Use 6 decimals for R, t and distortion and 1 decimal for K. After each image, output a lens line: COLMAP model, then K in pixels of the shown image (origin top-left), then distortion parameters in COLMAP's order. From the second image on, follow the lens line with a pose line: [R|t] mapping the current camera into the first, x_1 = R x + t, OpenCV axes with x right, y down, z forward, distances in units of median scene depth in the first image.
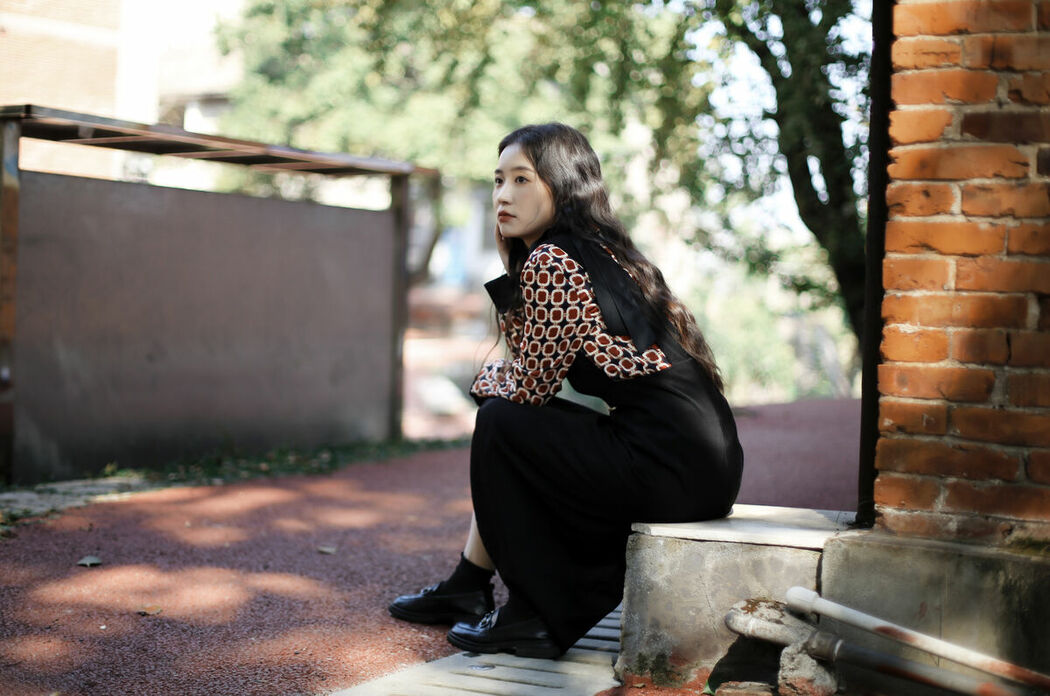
lens RADIAL K [[1634.2, 0, 524.3], [0, 1634.2, 333.3], [0, 0, 1]] dist [-0.120316, 0.046736]
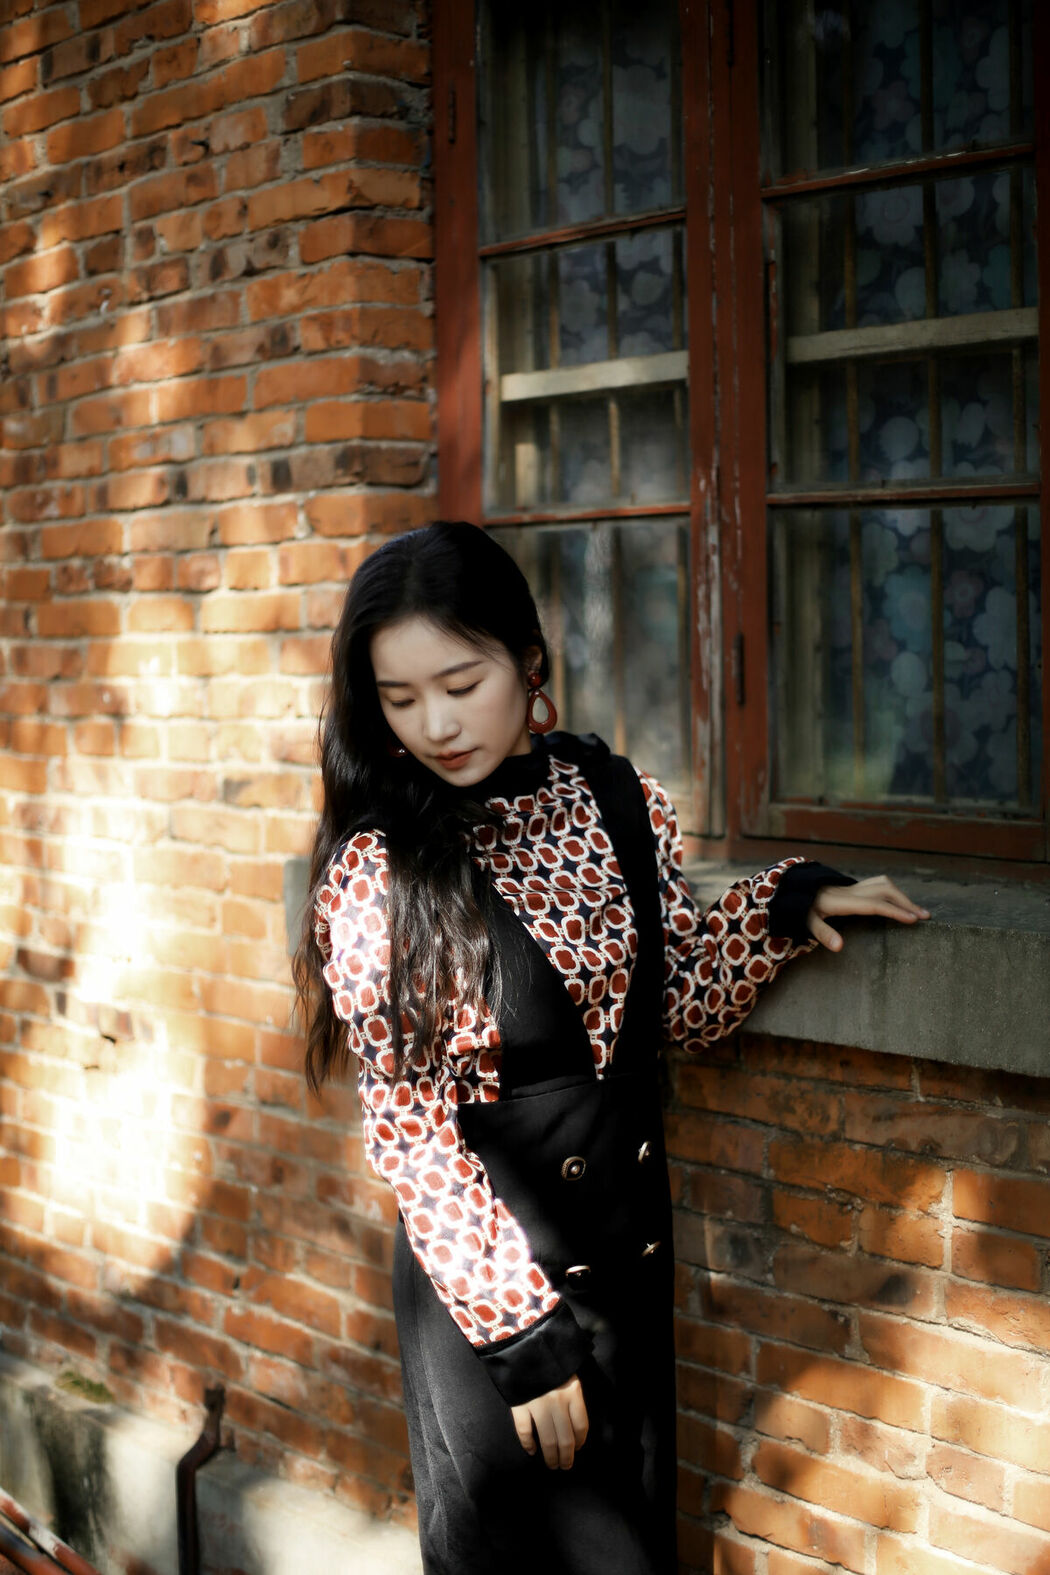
lens RADIAL K [[2298.9, 0, 525.0], [0, 2298.9, 787.5], [0, 0, 1]] dist [-0.162961, 0.160824]
pose [[0.950529, -0.030969, -0.309089, 1.005599], [0.039841, 0.998954, 0.022431, -0.252107], [0.308071, -0.033636, 0.950769, -0.240478]]
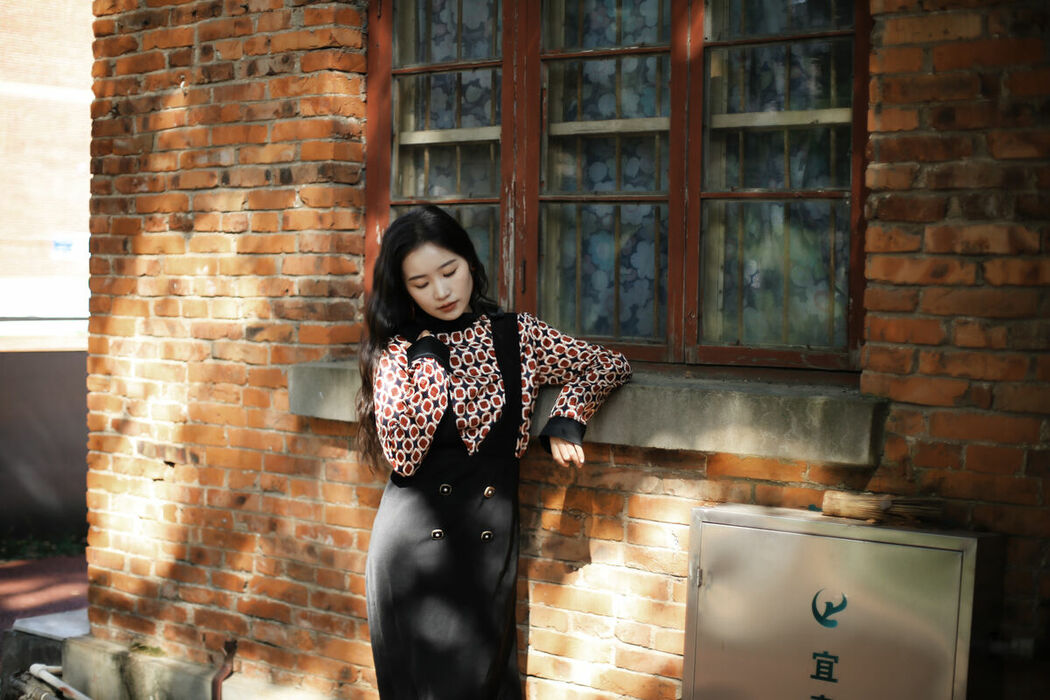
lens RADIAL K [[1532.6, 0, 525.0], [0, 1532.6, 350.0], [0, 0, 1]] dist [-0.162961, 0.160824]
pose [[0.992406, -0.016783, -0.121855, 0.962423], [0.017806, 0.999815, 0.007313, -0.218146], [0.121710, -0.009427, 0.992521, -0.690297]]
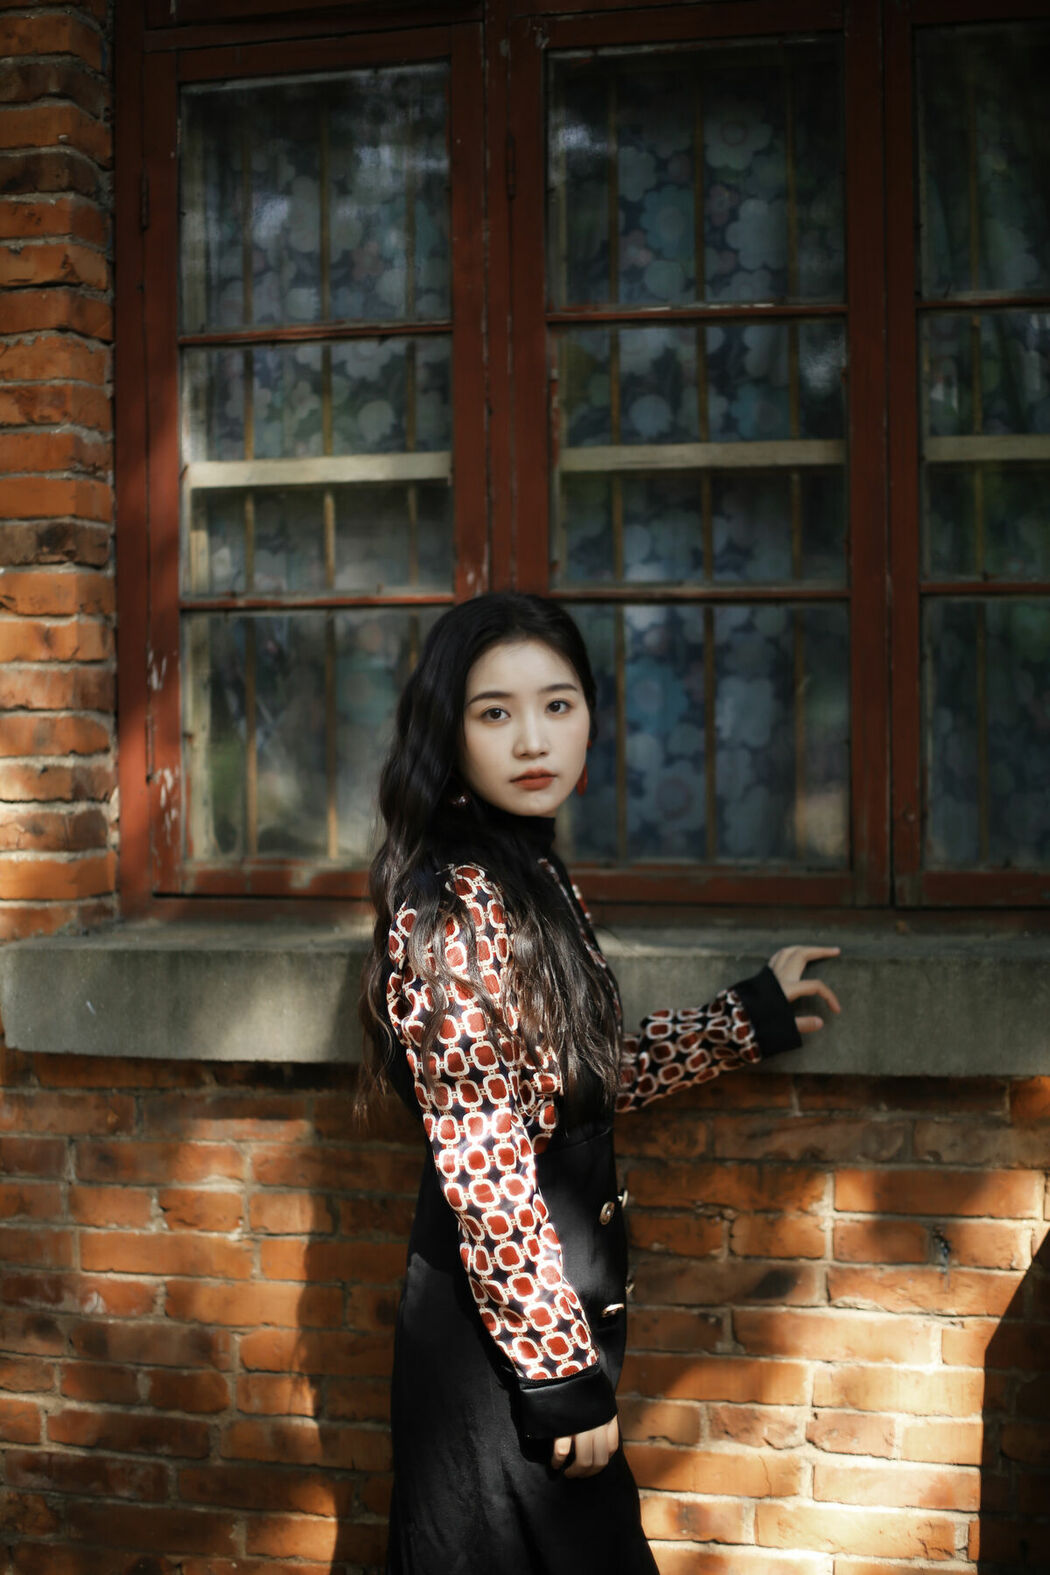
lens RADIAL K [[2298.9, 0, 525.0], [0, 2298.9, 787.5], [0, 0, 1]] dist [-0.162961, 0.160824]
pose [[0.959441, -0.052932, 0.276895, 0.483418], [0.054423, 0.998515, 0.002302, -0.261012], [-0.276606, 0.012861, 0.960897, -0.311270]]
